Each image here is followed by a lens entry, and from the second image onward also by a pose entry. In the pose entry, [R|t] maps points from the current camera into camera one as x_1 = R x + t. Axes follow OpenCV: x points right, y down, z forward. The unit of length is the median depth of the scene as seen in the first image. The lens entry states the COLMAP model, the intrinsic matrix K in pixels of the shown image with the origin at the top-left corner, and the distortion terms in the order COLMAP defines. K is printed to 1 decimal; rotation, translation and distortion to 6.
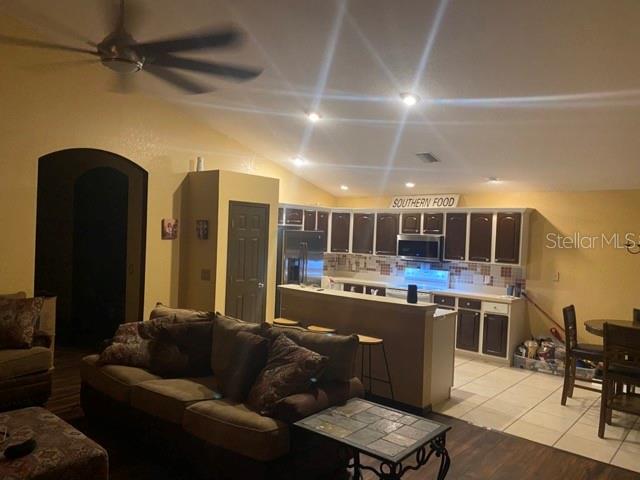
lens RADIAL K [[488.3, 0, 319.6], [0, 488.3, 240.5], [0, 0, 1]] dist [0.062146, 0.002127]
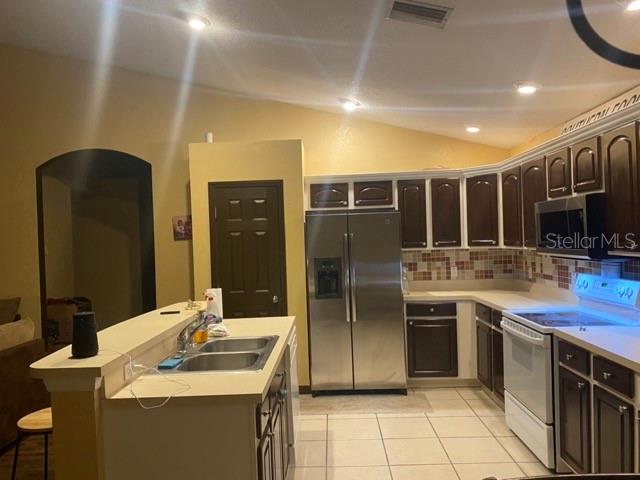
lens RADIAL K [[488.3, 0, 318.3], [0, 488.3, 240.5], [0, 0, 1]] dist [0.062146, 0.002127]
pose [[0.617850, -0.054339, -0.784416, 0.418094], [0.046207, 0.998394, -0.032767, 0.031342], [0.784937, -0.016000, 0.619369, 0.571552]]
